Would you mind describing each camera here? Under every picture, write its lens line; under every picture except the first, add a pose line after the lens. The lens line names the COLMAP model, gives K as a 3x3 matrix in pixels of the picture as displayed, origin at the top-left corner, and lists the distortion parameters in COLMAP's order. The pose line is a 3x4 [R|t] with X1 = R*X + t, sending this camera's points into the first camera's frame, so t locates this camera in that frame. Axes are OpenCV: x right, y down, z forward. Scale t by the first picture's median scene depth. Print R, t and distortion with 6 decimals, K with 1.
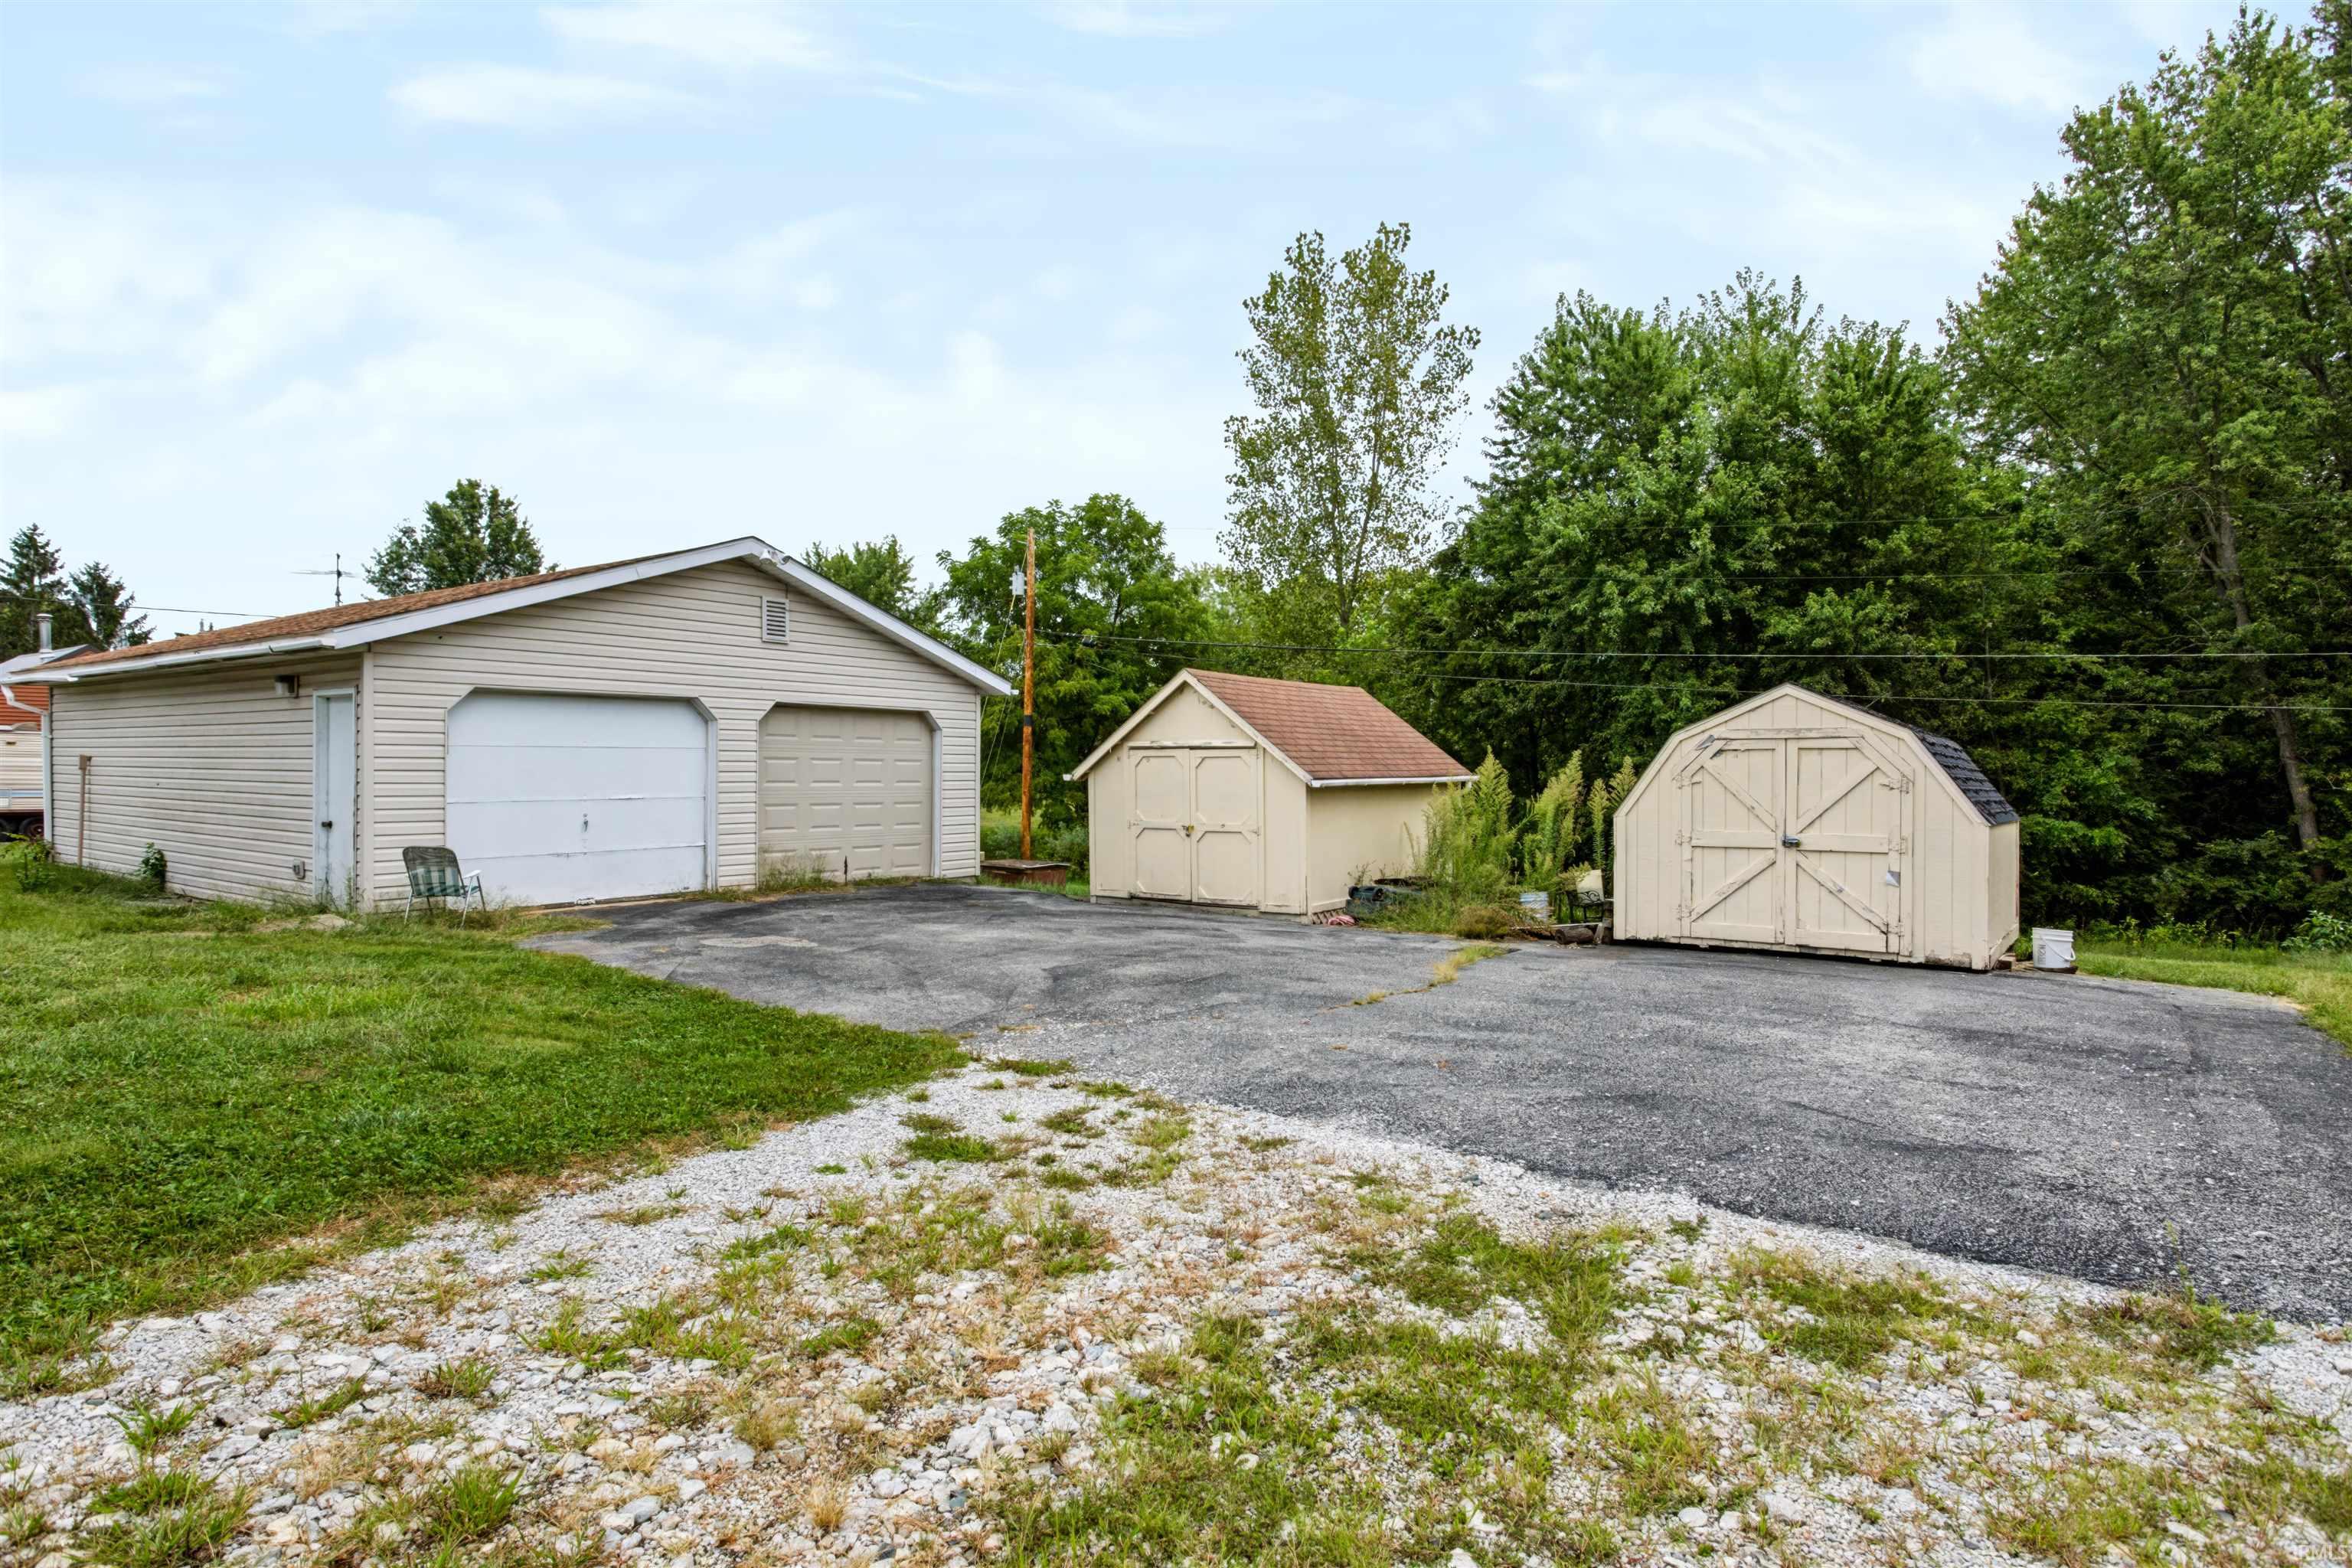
lens RADIAL K [[1242.5, 0, 1171.8], [0, 1242.5, 771.4], [0, 0, 1]] dist [0.006460, -0.000279]
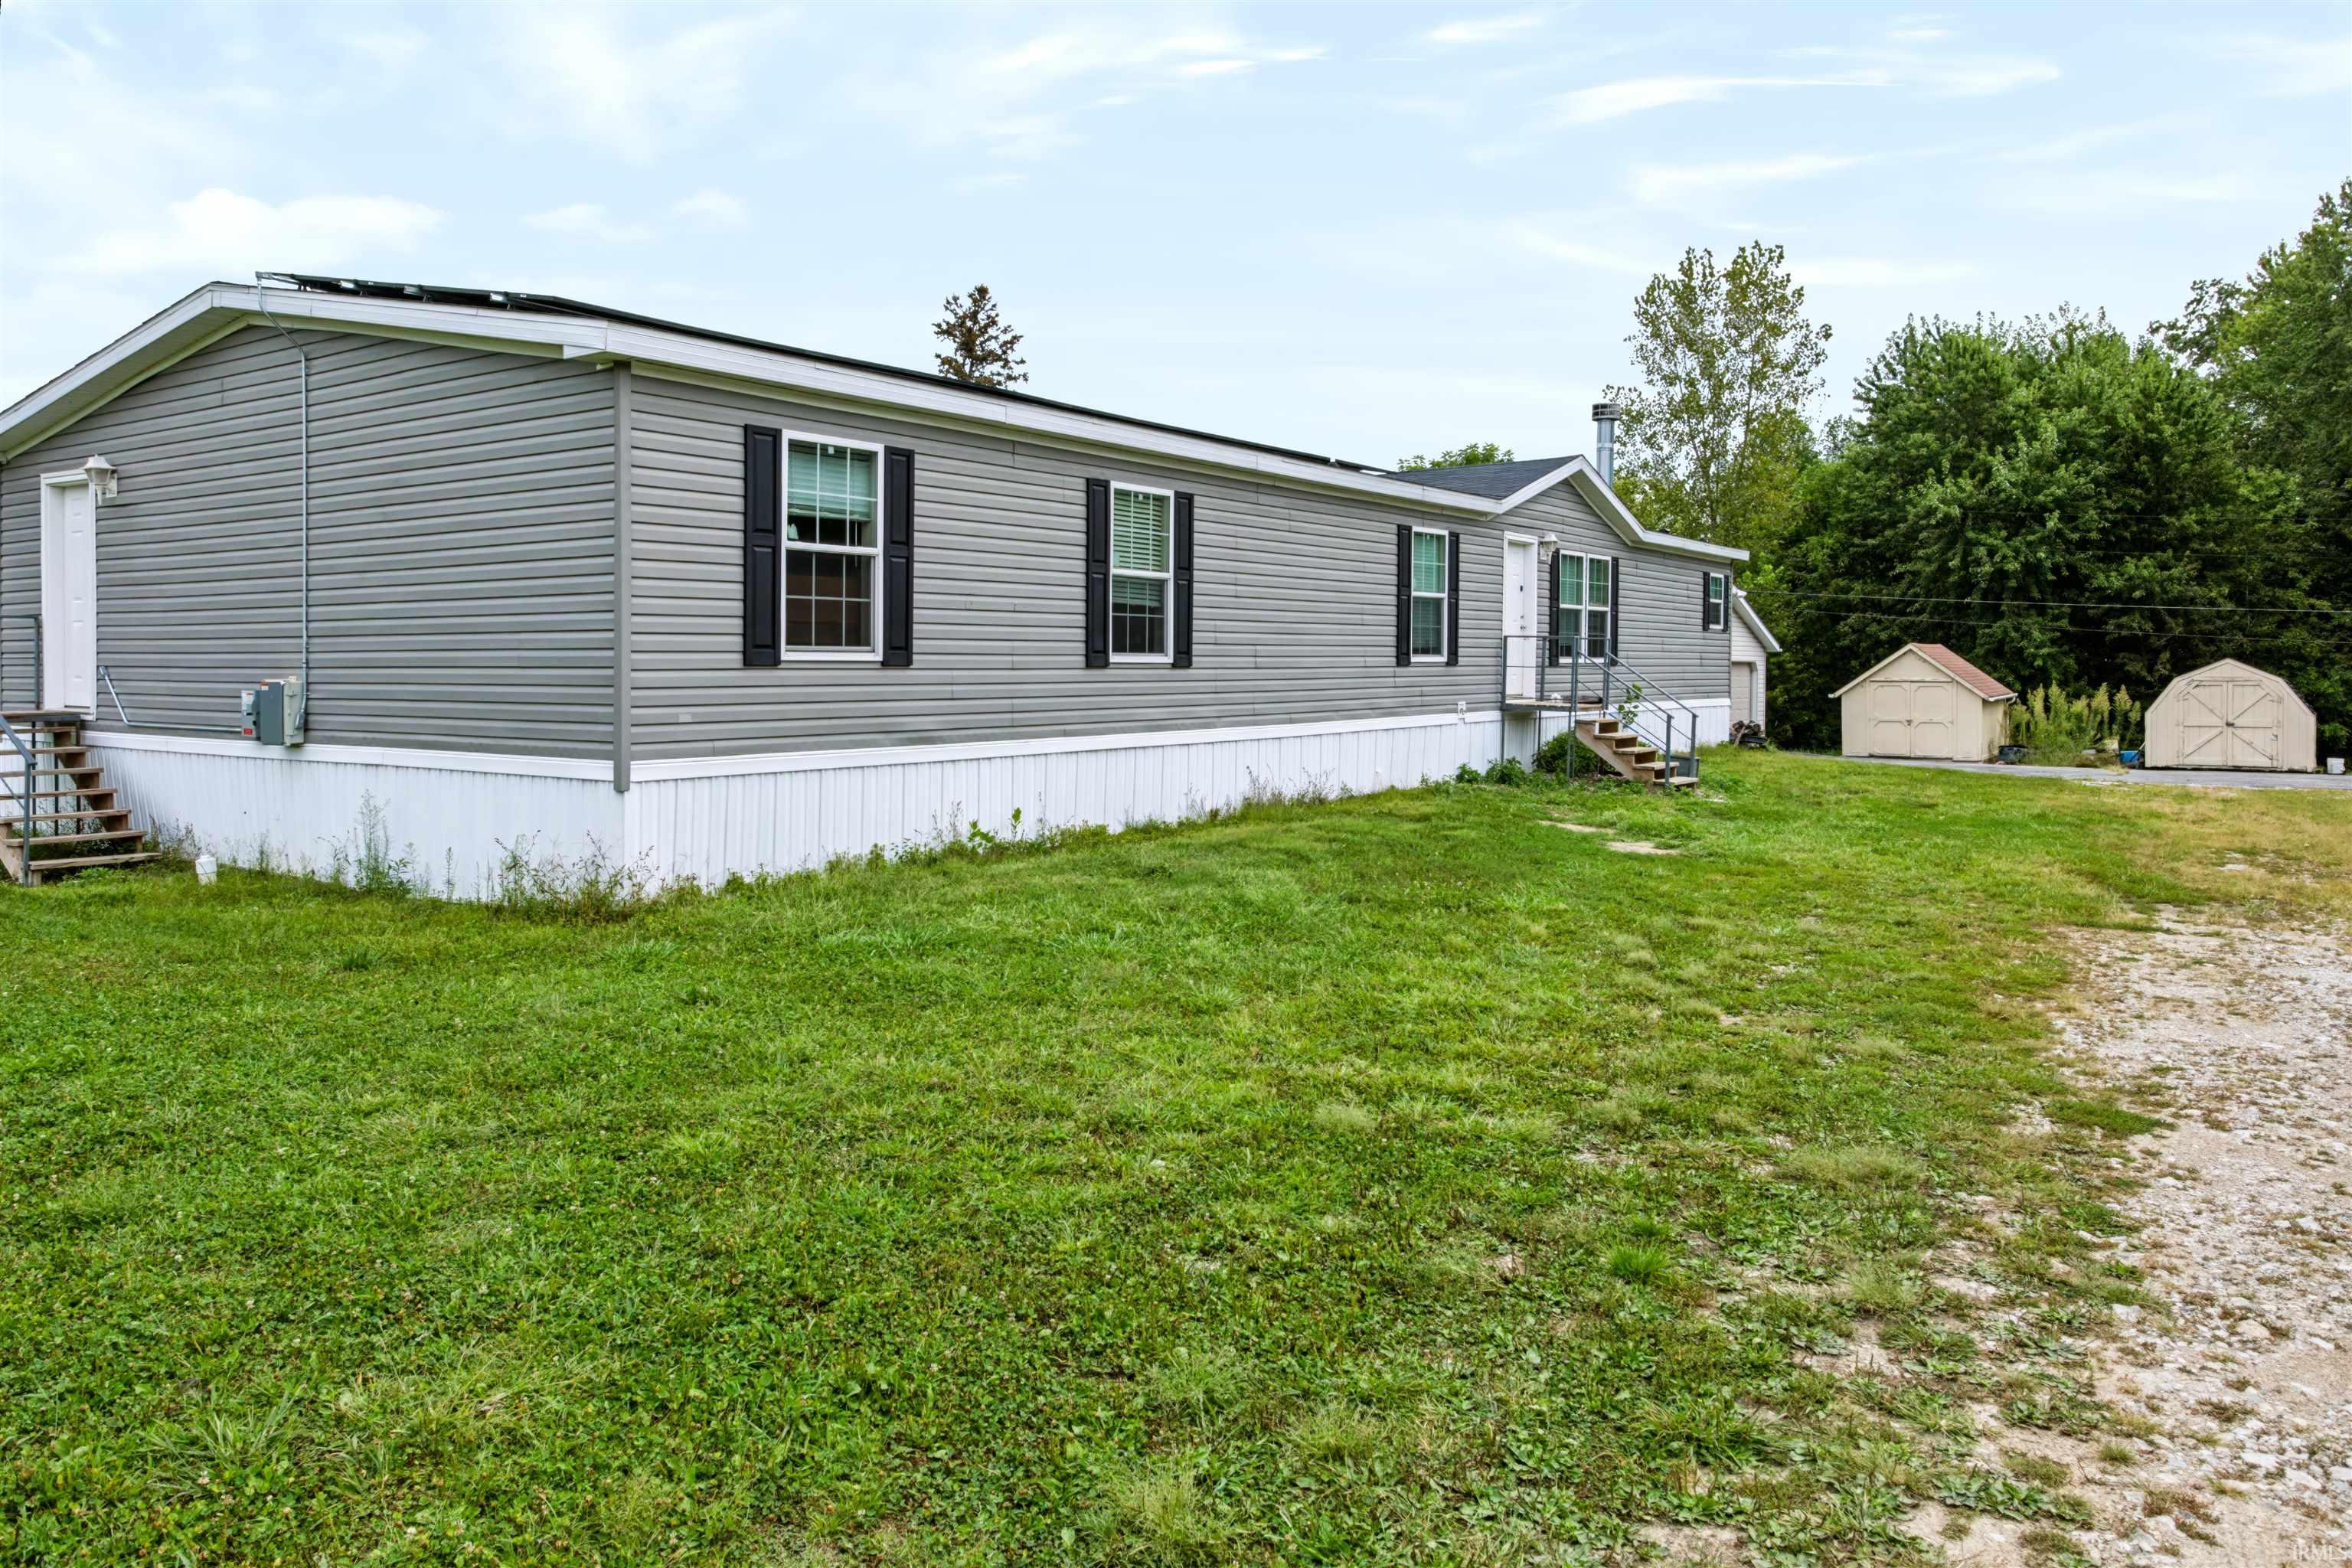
lens RADIAL K [[1618.2, 0, 1130.0], [0, 1618.2, 692.1], [0, 0, 1]] dist [0.007620, 0.000687]
pose [[0.999737, -0.003439, 0.022678, -0.635775], [0.003086, 0.999874, 0.015564, -0.022556], [-0.022729, -0.015490, 0.999622, -0.784449]]
